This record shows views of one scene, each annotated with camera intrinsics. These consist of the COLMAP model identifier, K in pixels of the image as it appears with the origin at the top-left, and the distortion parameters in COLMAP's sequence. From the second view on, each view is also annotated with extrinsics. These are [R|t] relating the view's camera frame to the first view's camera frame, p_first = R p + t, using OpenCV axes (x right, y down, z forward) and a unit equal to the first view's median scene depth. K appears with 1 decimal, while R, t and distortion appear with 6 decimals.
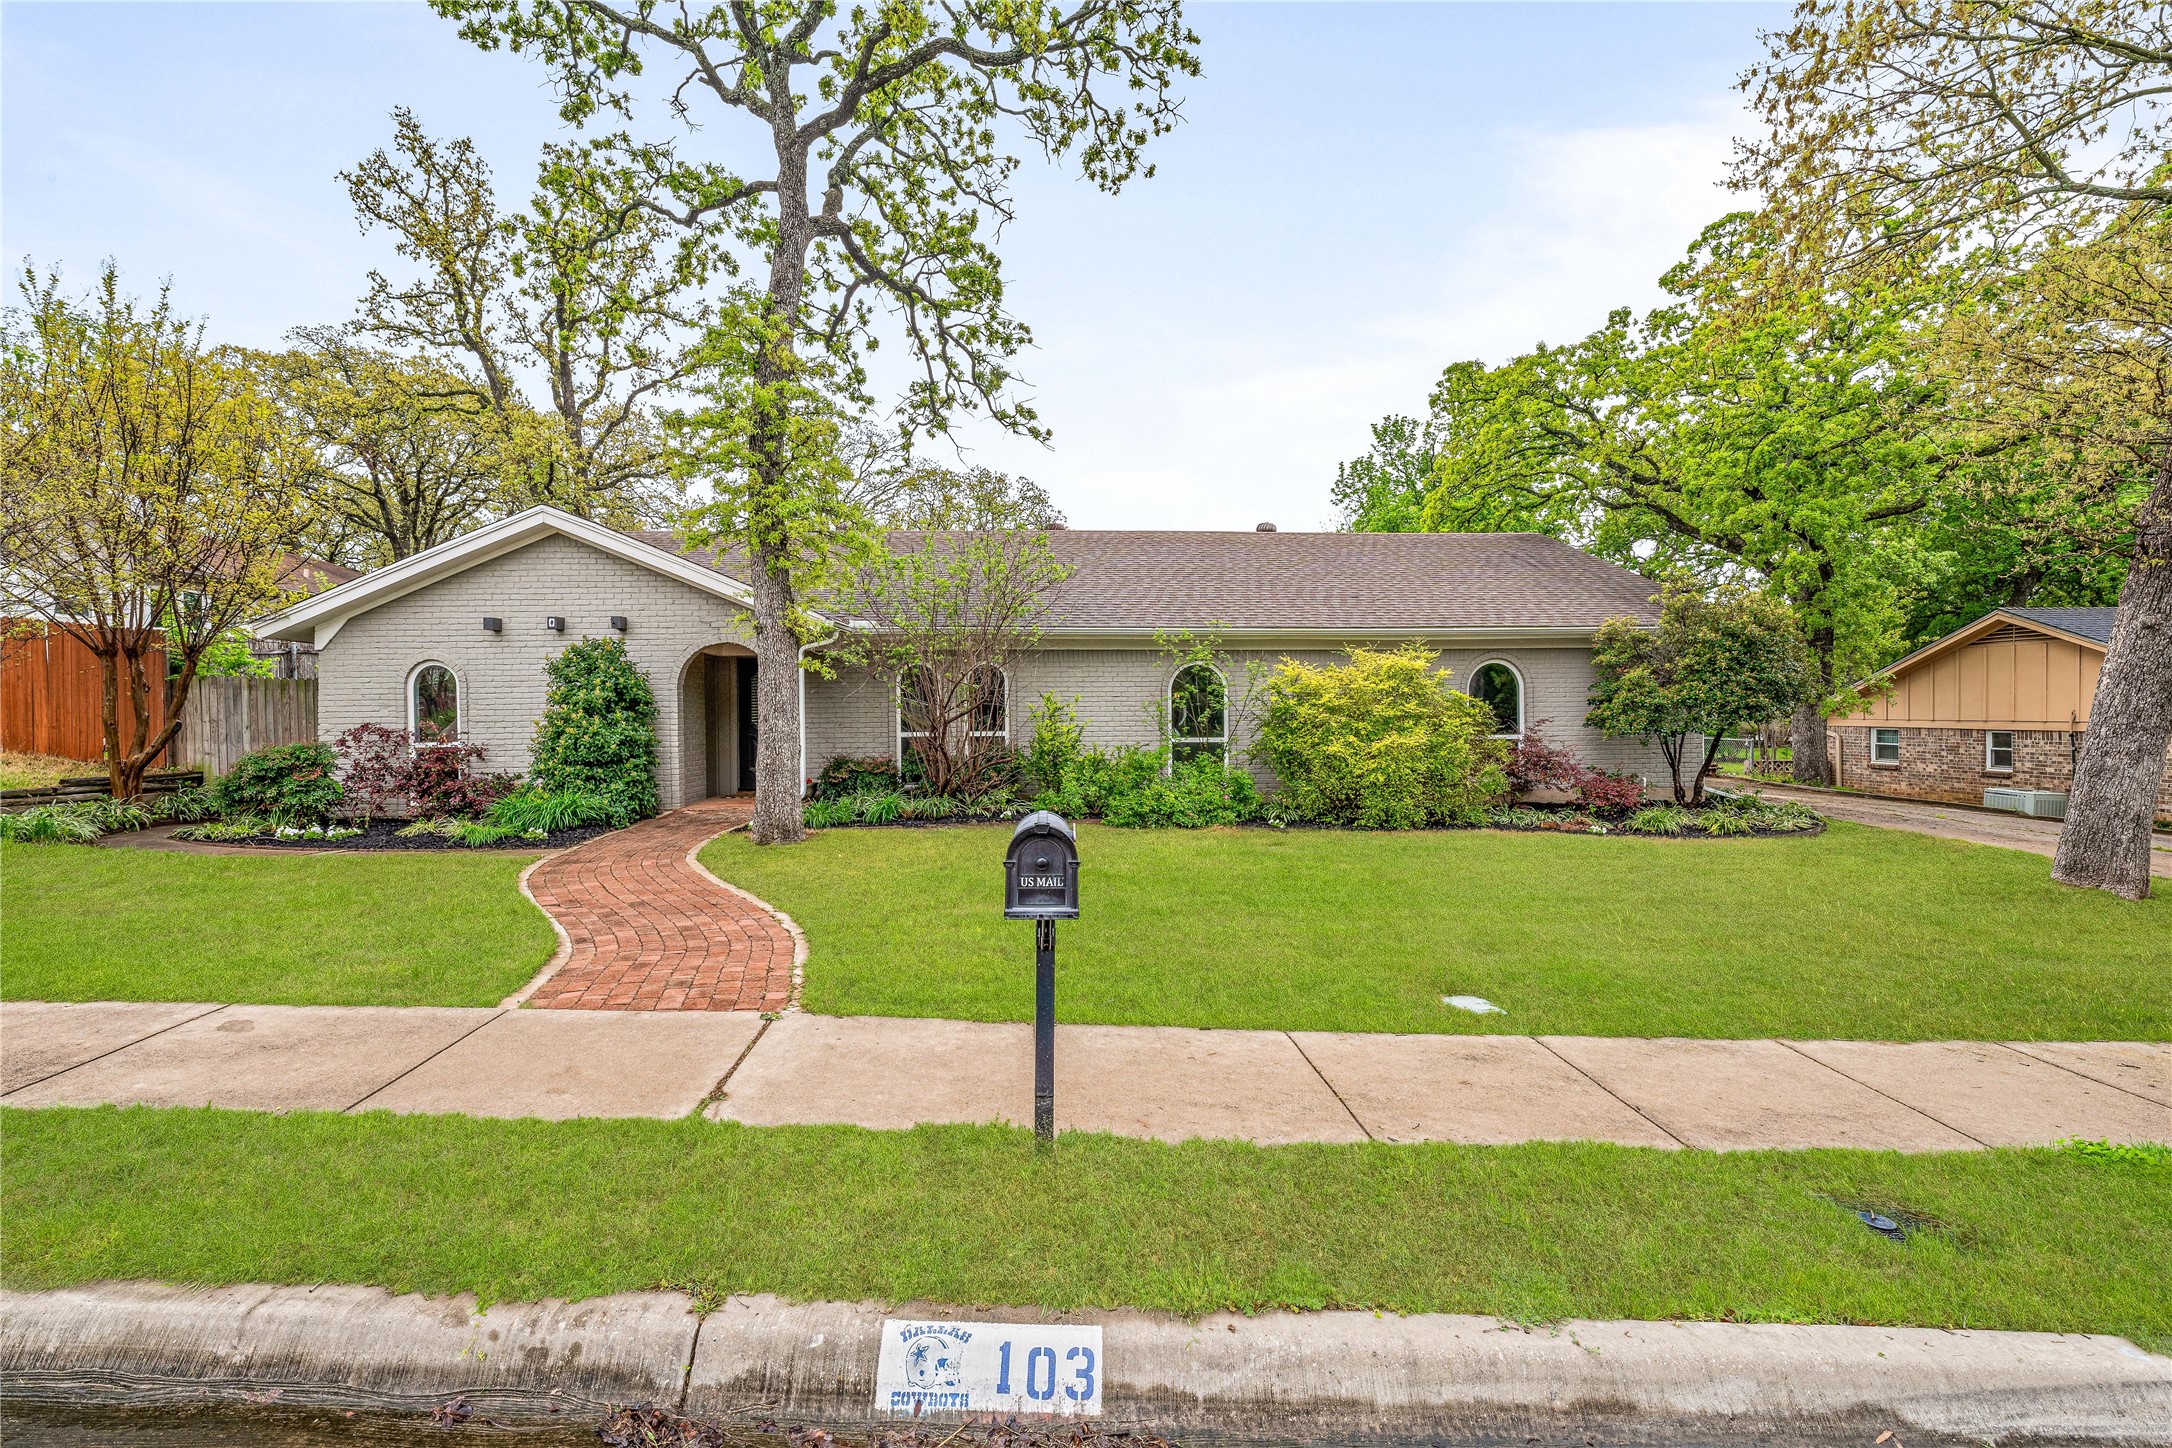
lens RADIAL K [[953.8, 0, 1081.5], [0, 953.8, 725.8], [0, 0, 1]] dist [0.001005, 0.000918]
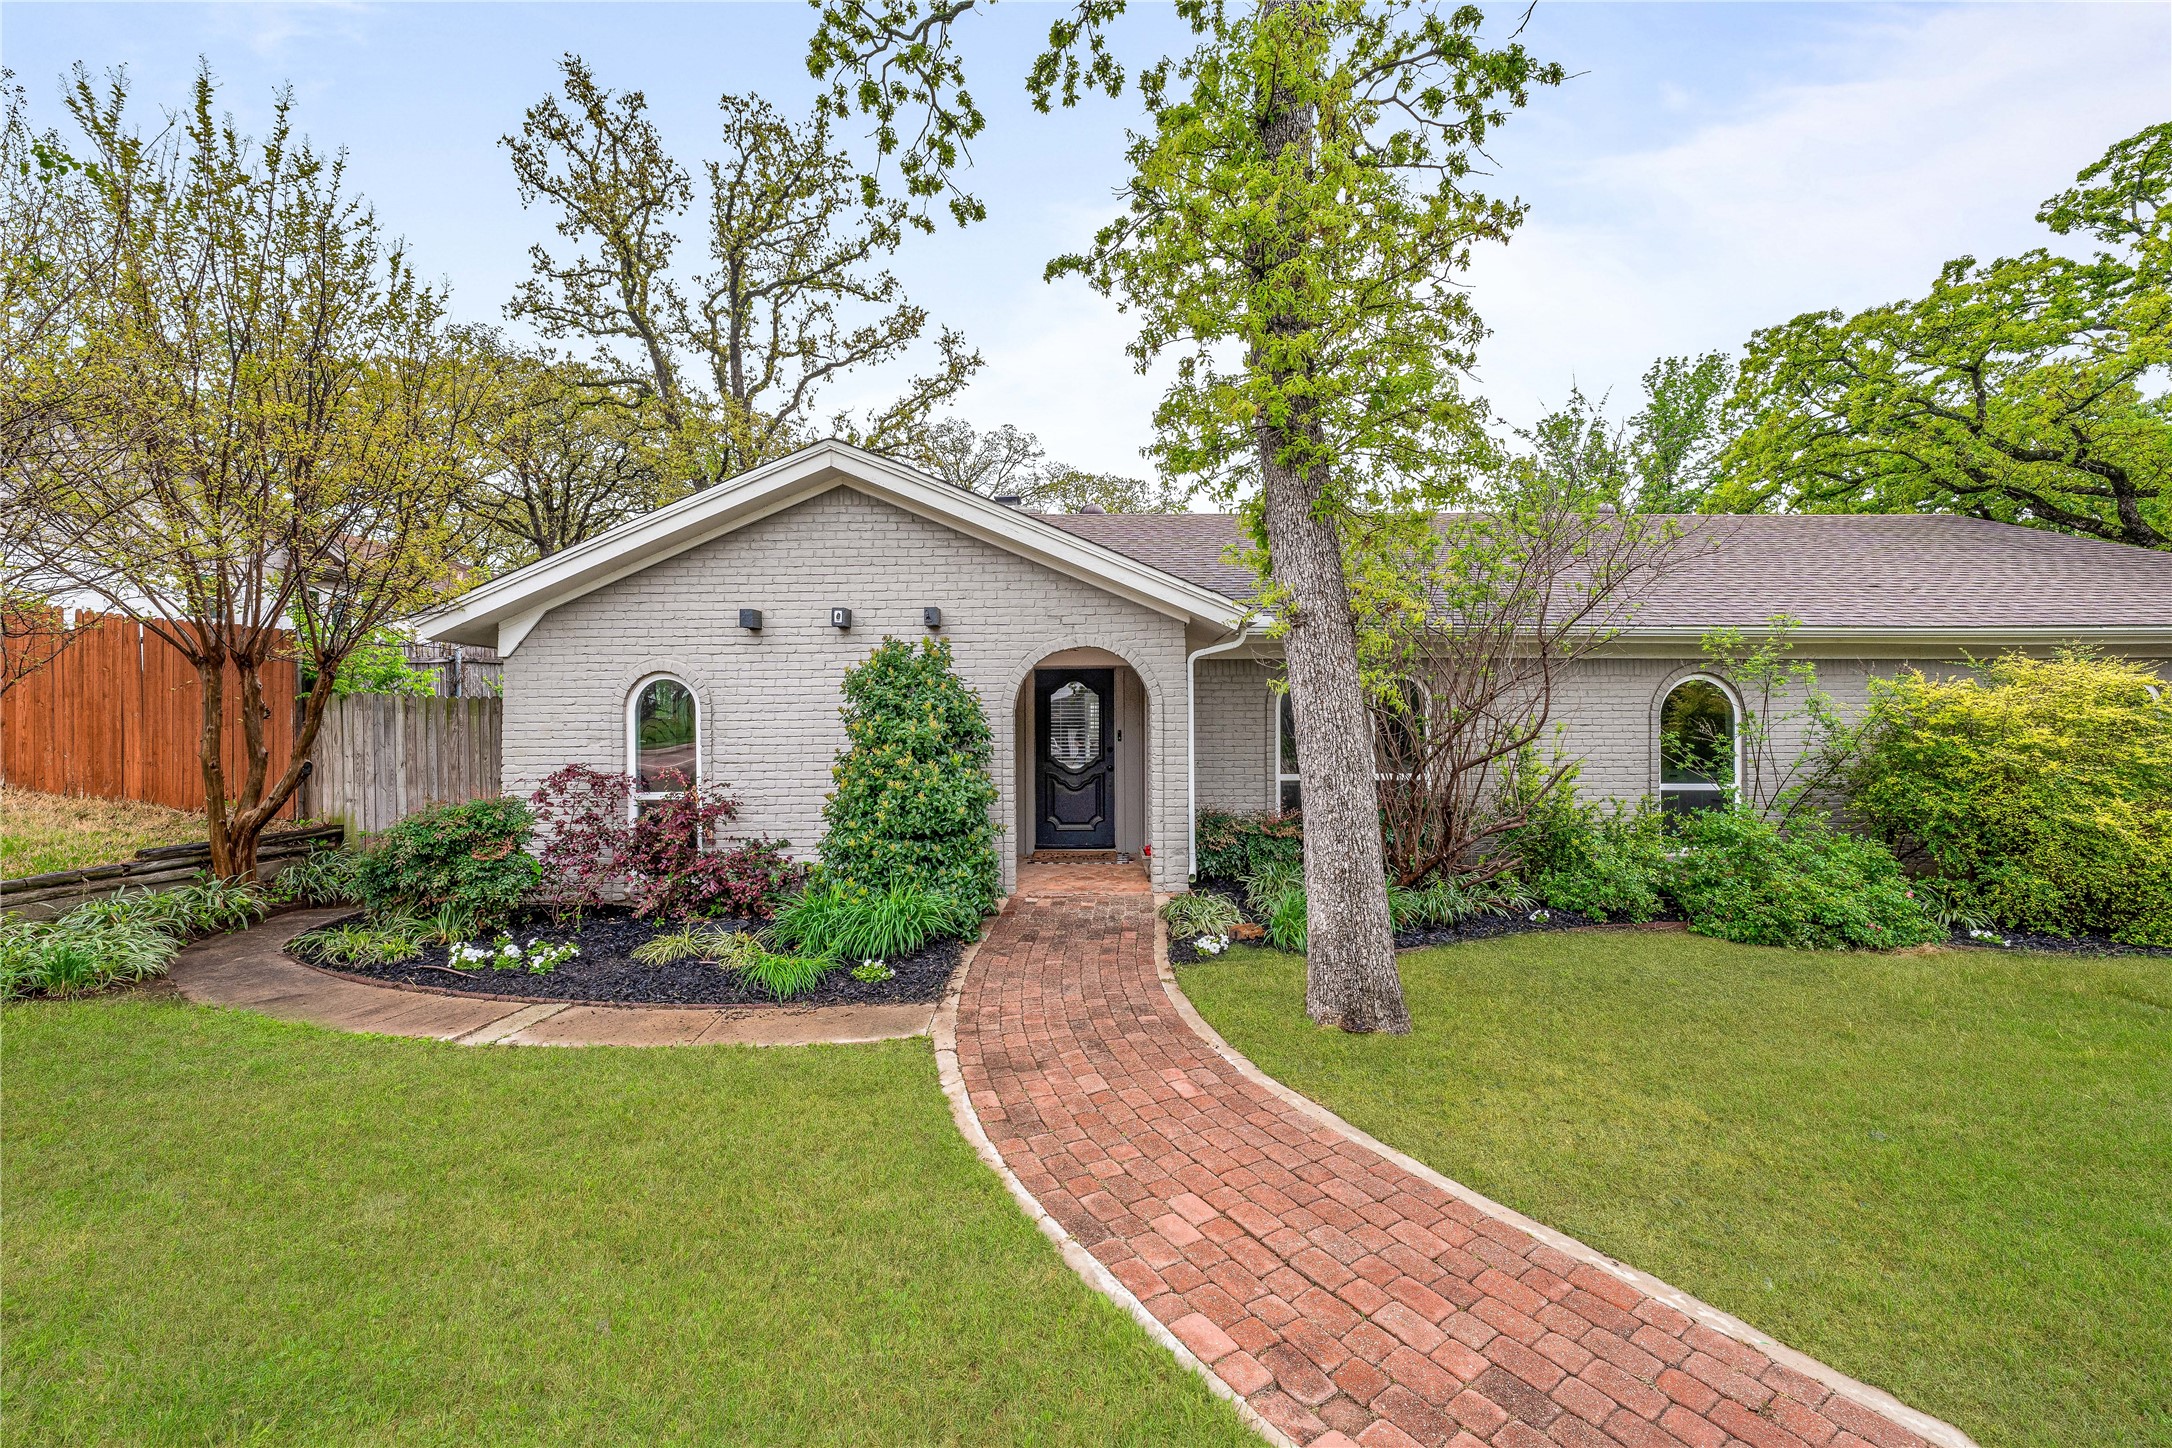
lens RADIAL K [[882.3, 0, 1086.0], [0, 882.3, 724.0], [0, 0, 1]] dist [-0.001519, -0.000295]
pose [[0.998572, 0.005161, -0.053180, -0.324229], [-0.005577, 0.999955, -0.007685, -0.026730], [0.053137, 0.007971, 0.998555, 0.364237]]
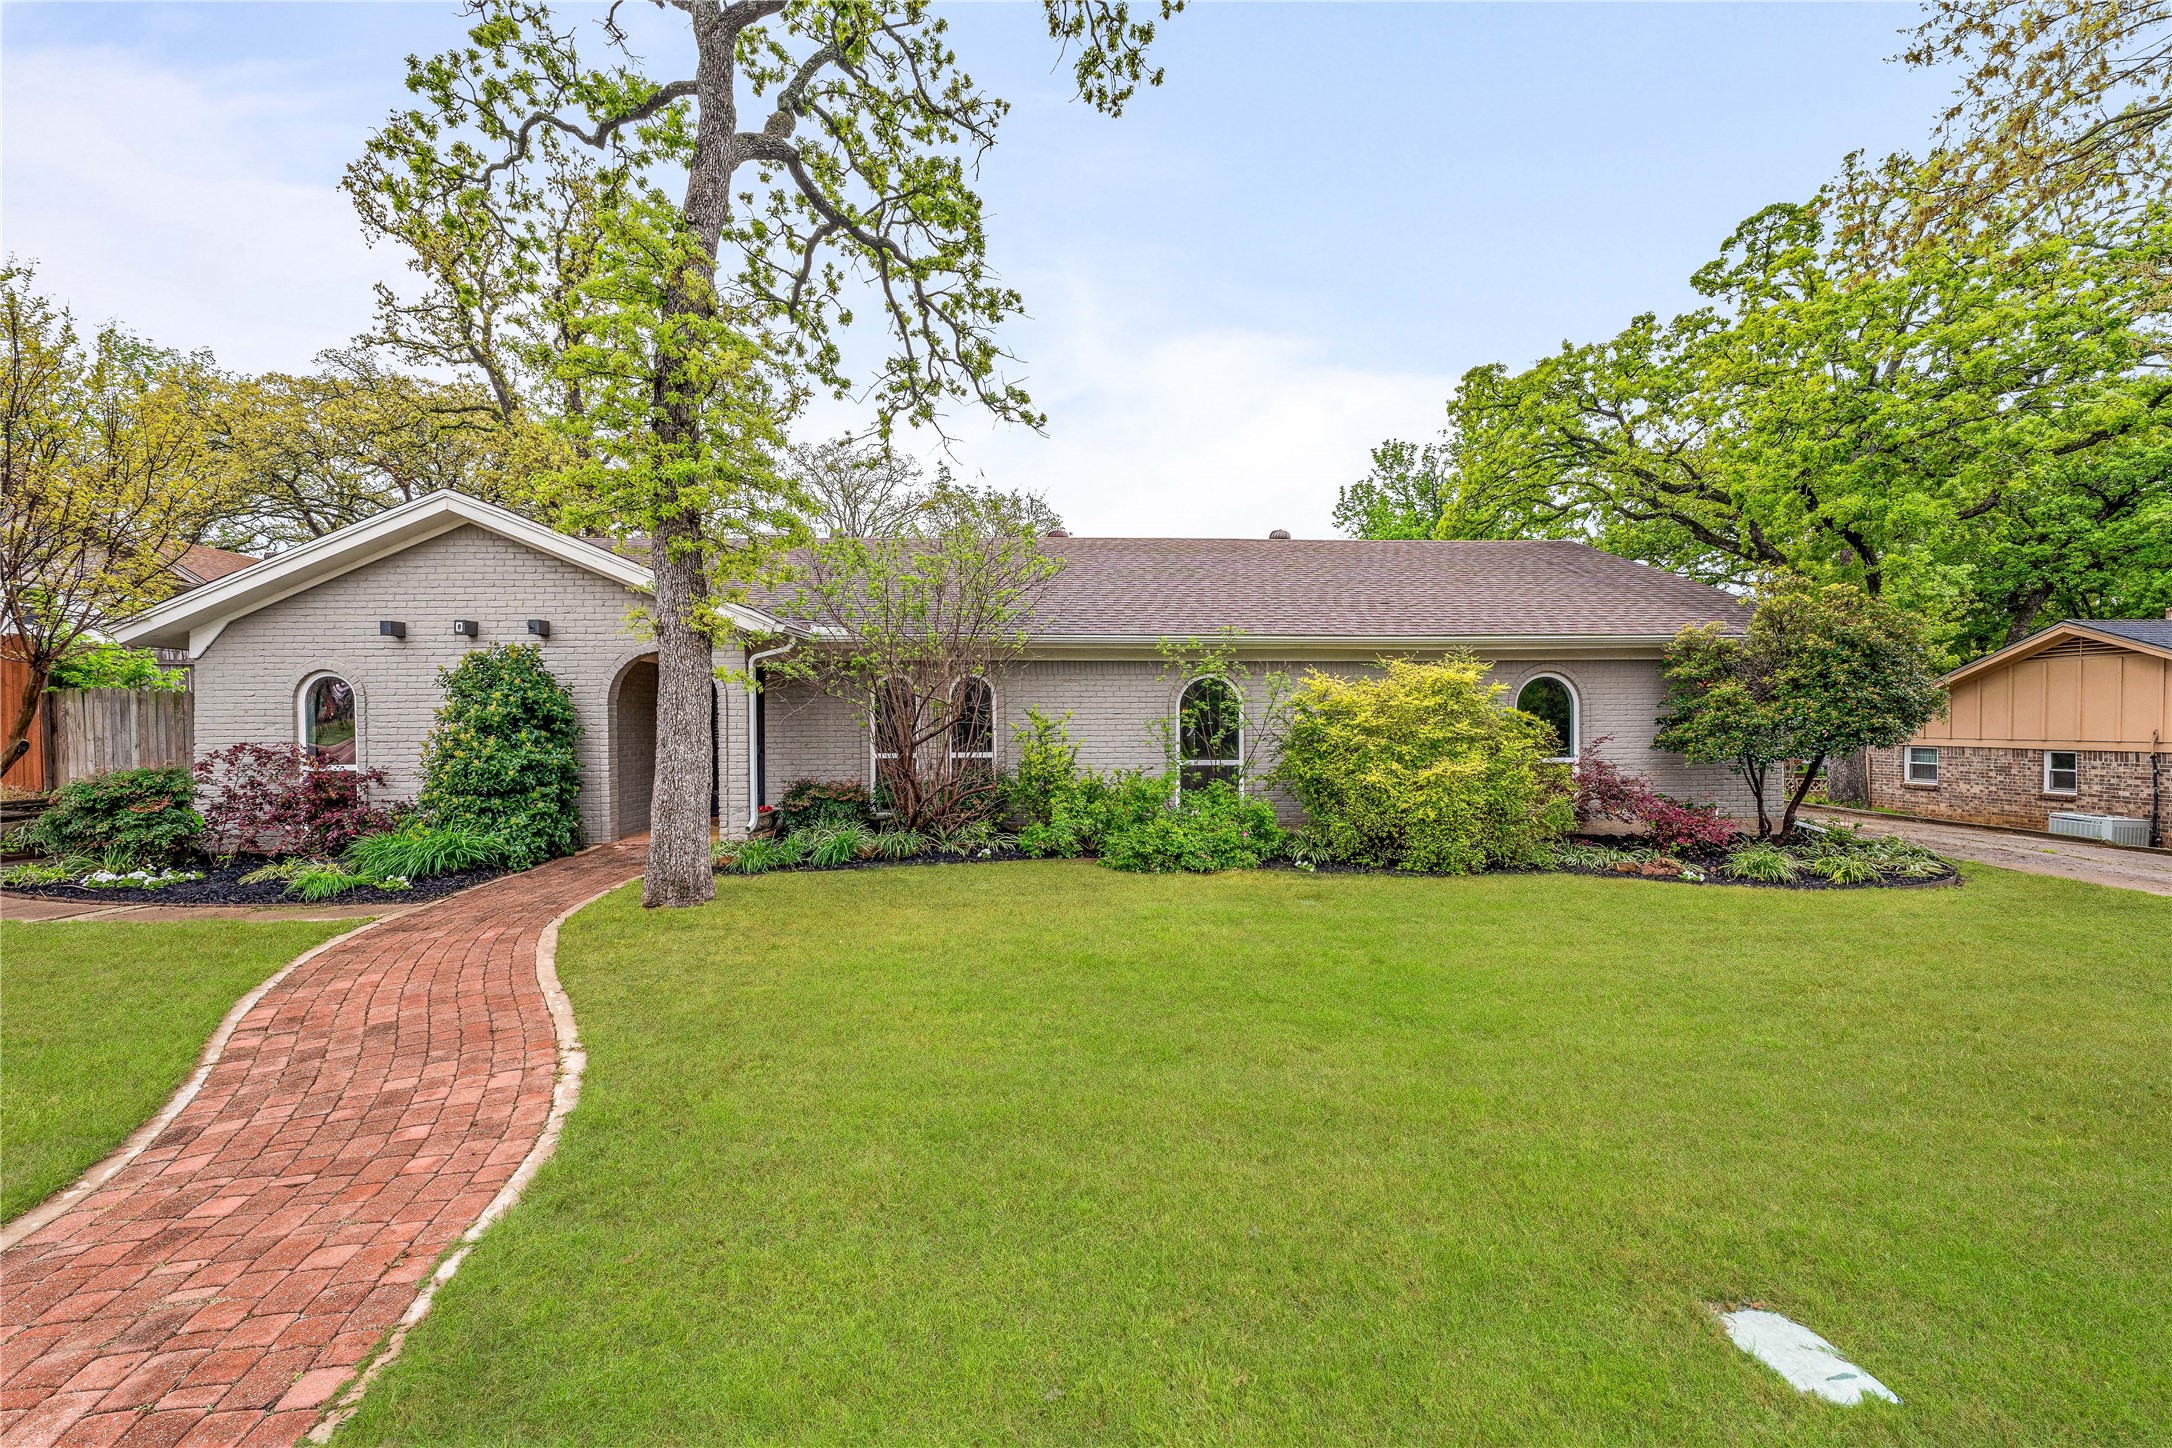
lens RADIAL K [[855.3, 0, 1078.1], [0, 855.3, 745.0], [0, 0, 1]] dist [0.002836, 0.000209]
pose [[0.999771, 0.003463, -0.021103, 0.018420], [-0.003248, 0.999943, 0.010220, -0.010434], [0.021137, -0.010149, 0.999725, 0.222701]]
